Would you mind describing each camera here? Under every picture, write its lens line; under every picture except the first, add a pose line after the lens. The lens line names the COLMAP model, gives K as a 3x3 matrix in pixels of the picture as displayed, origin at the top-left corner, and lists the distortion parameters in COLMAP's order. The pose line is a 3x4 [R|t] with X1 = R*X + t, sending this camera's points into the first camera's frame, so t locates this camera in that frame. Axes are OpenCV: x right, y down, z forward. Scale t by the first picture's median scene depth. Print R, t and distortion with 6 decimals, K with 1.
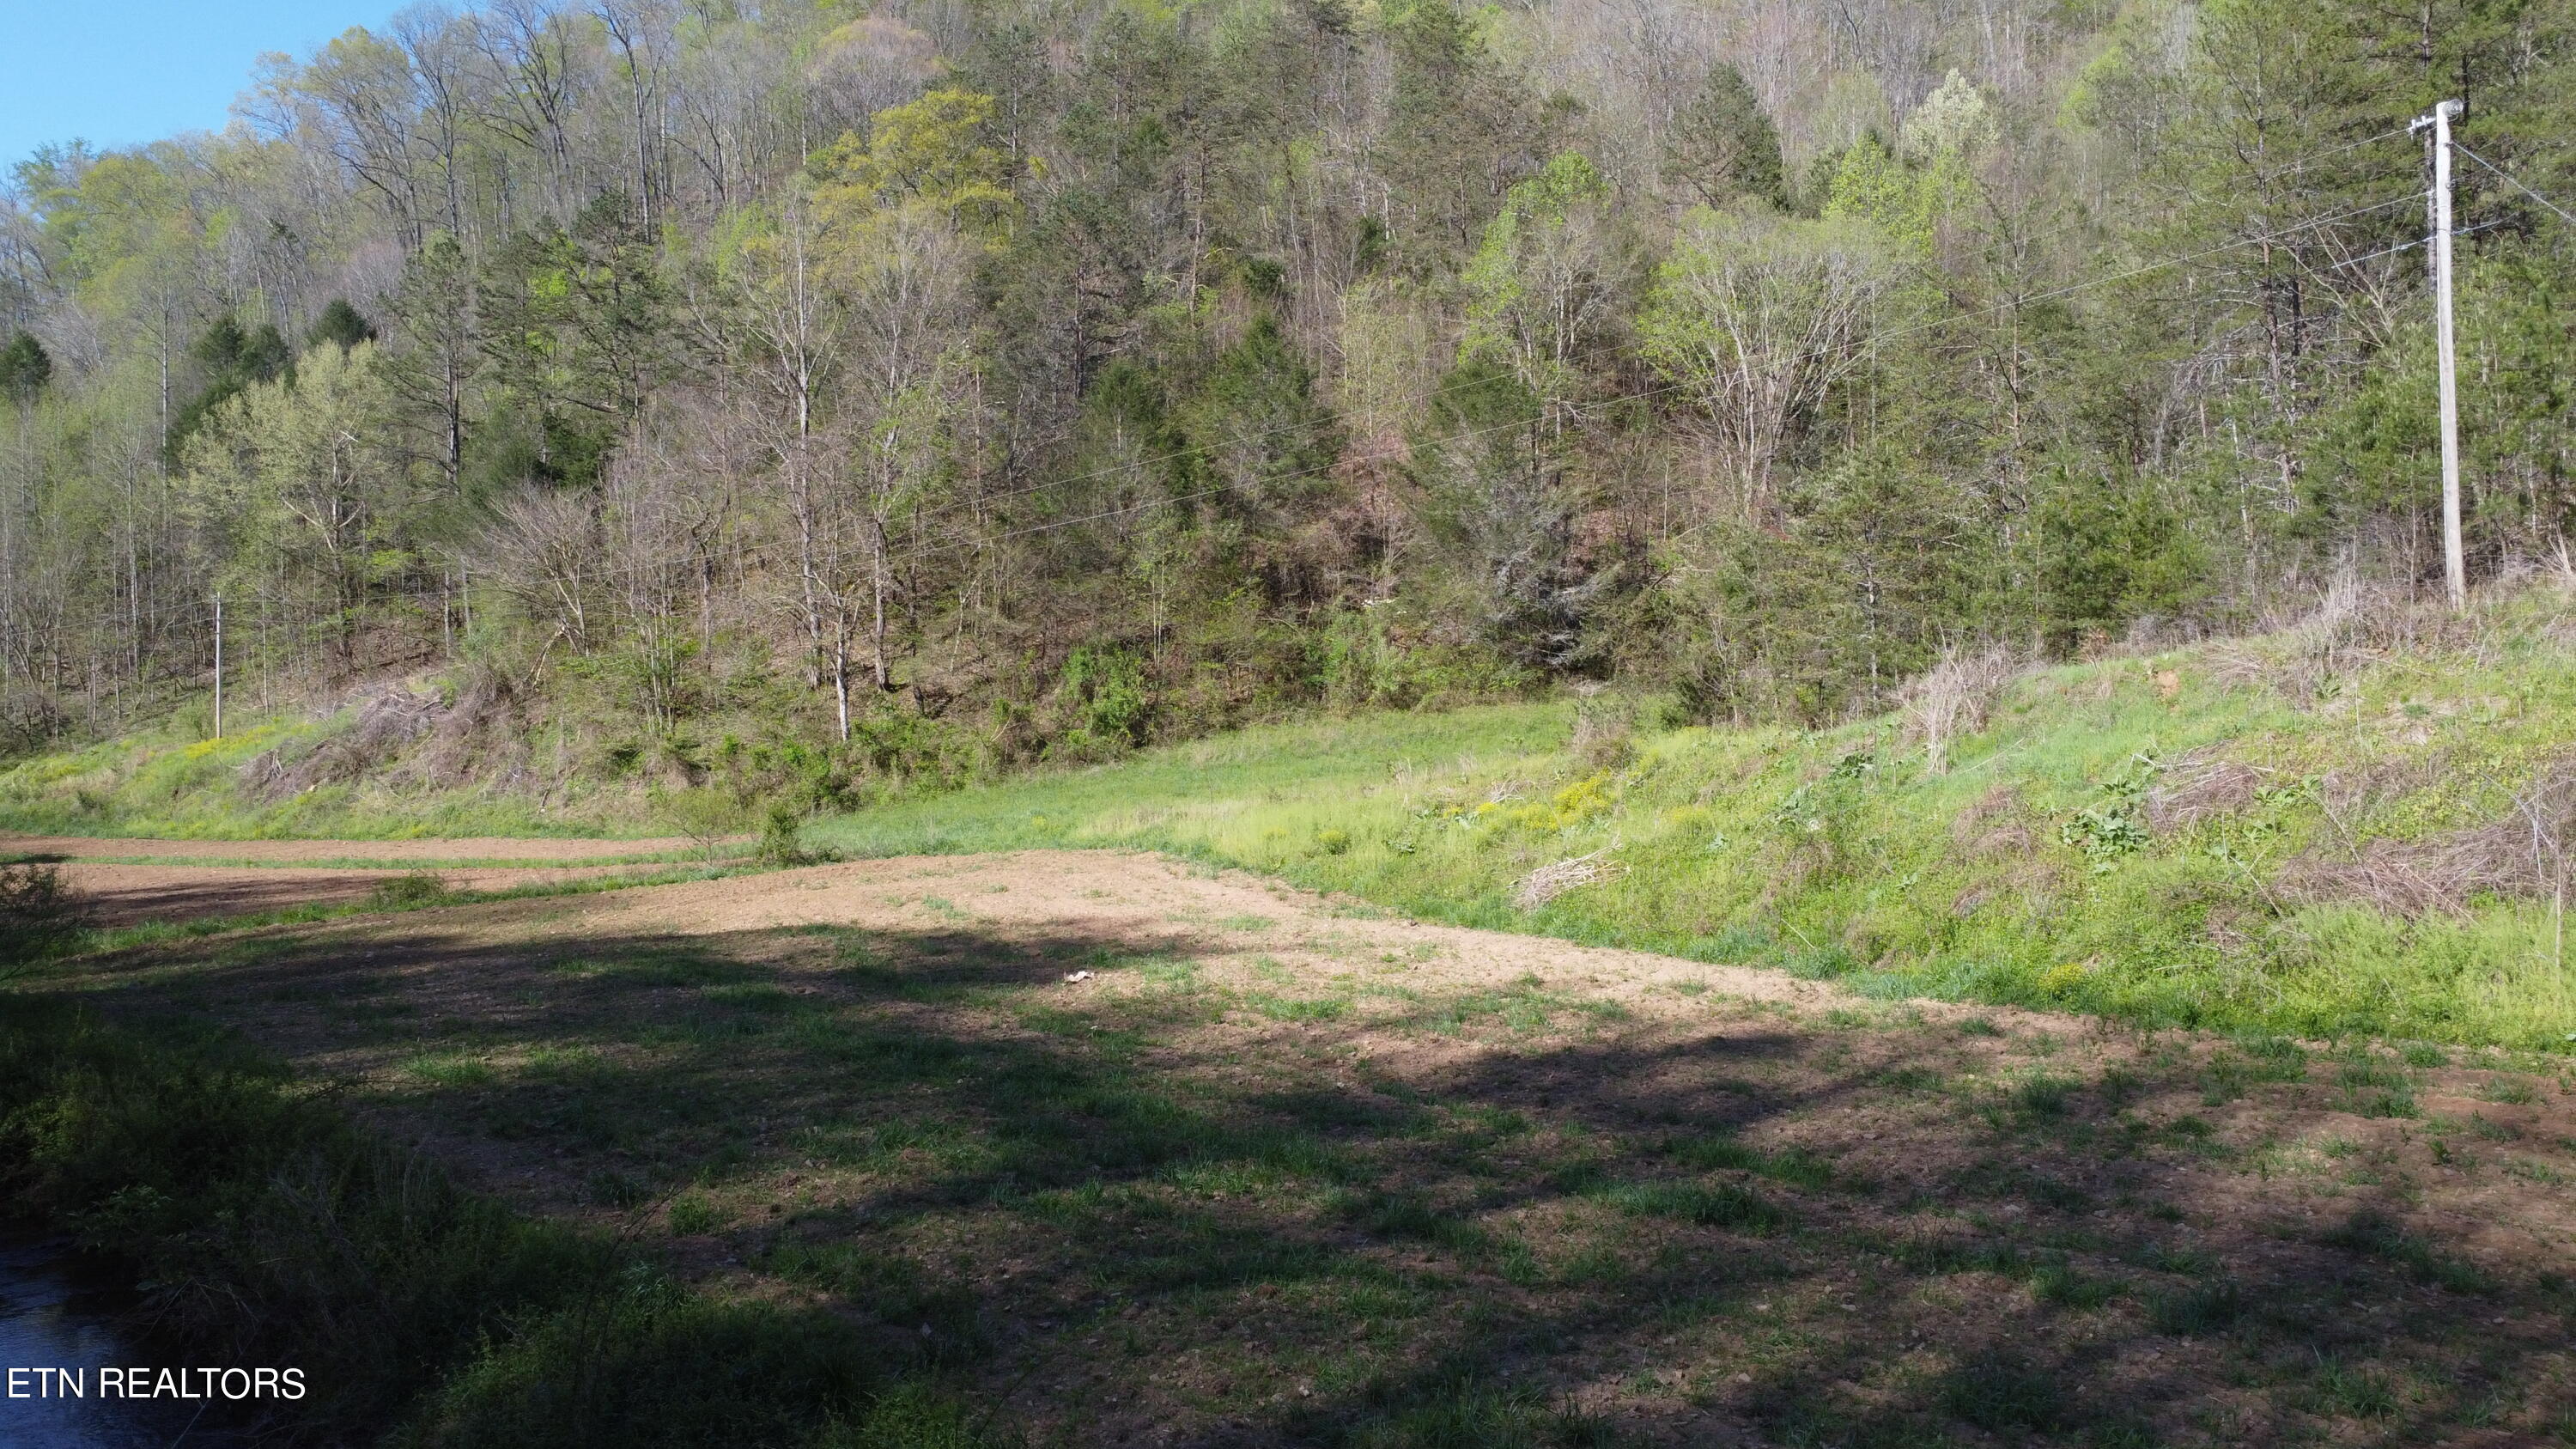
lens RADIAL K [[1876.0, 0, 1117.2], [0, 1876.0, 724.6], [0, 0, 1]] dist [-0.007565, 0.128054]
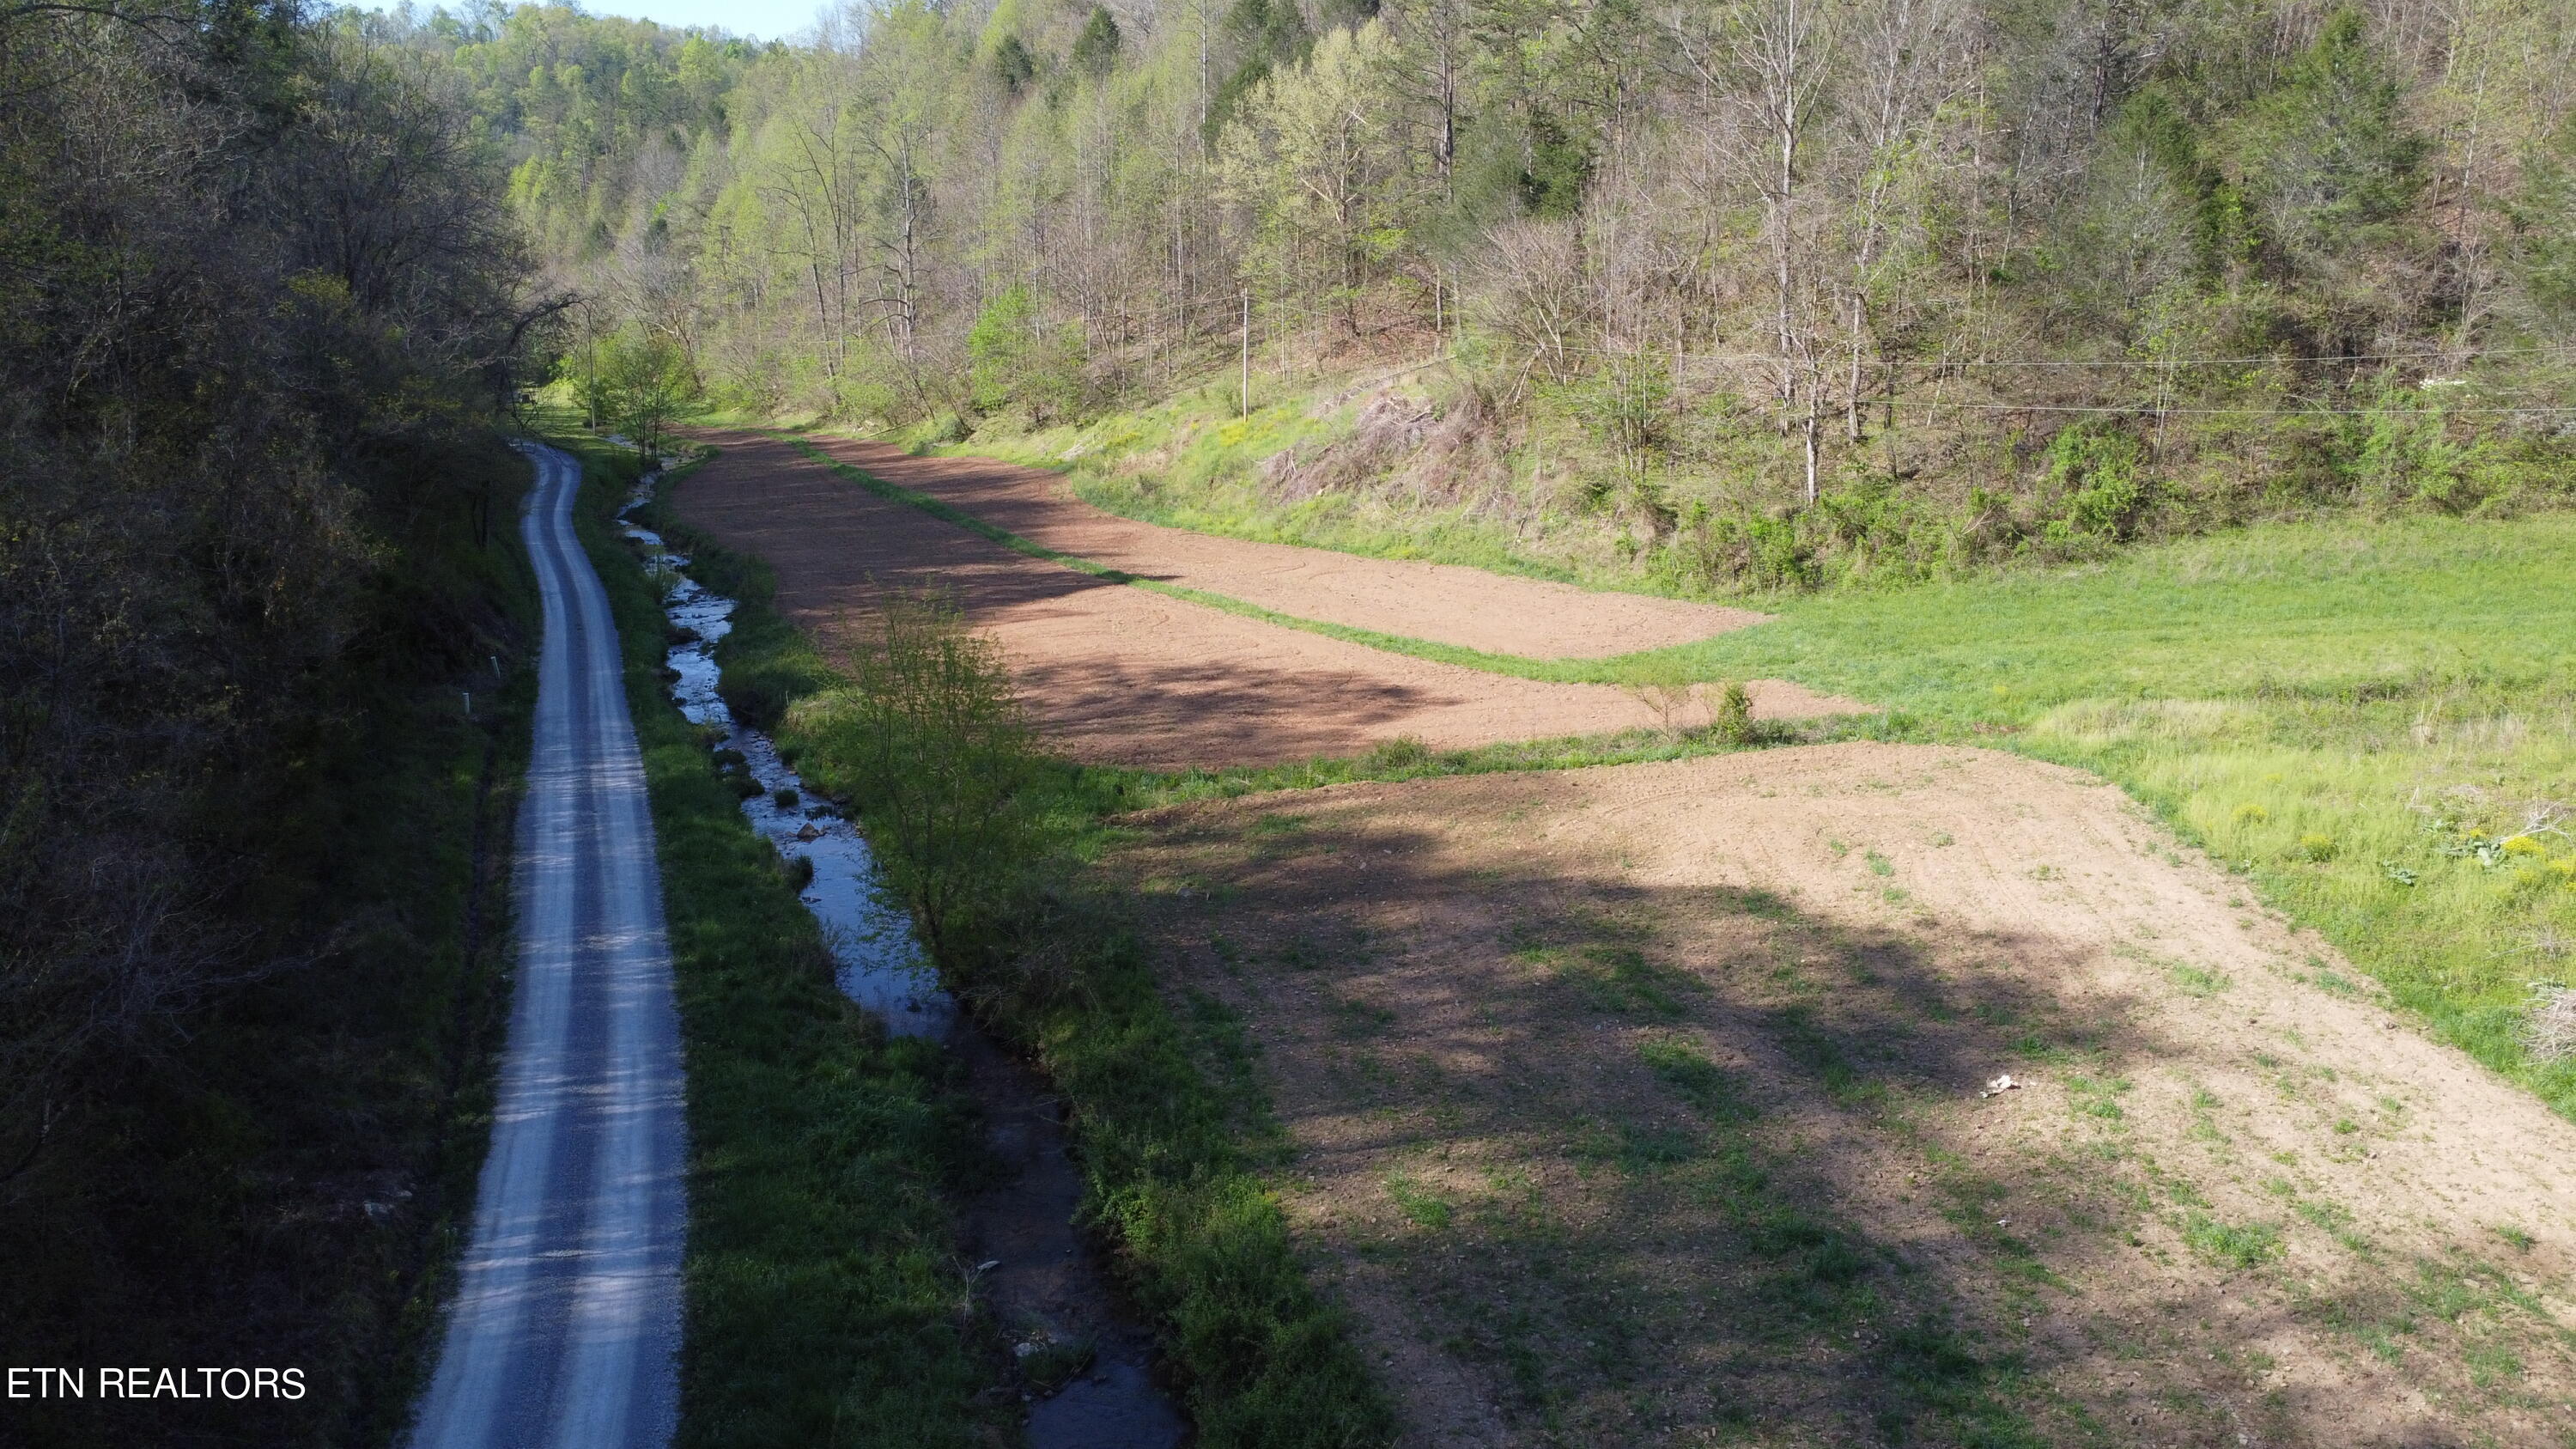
lens RADIAL K [[1854.4, 0, 1279.2], [0, 1854.4, 712.0], [0, 0, 1]] dist [-0.150093, 0.177321]
pose [[0.909926, 0.103282, -0.401706, -0.001513], [-0.003024, 0.970127, 0.242578, -0.113851], [0.414760, -0.219513, 0.883056, 0.005456]]
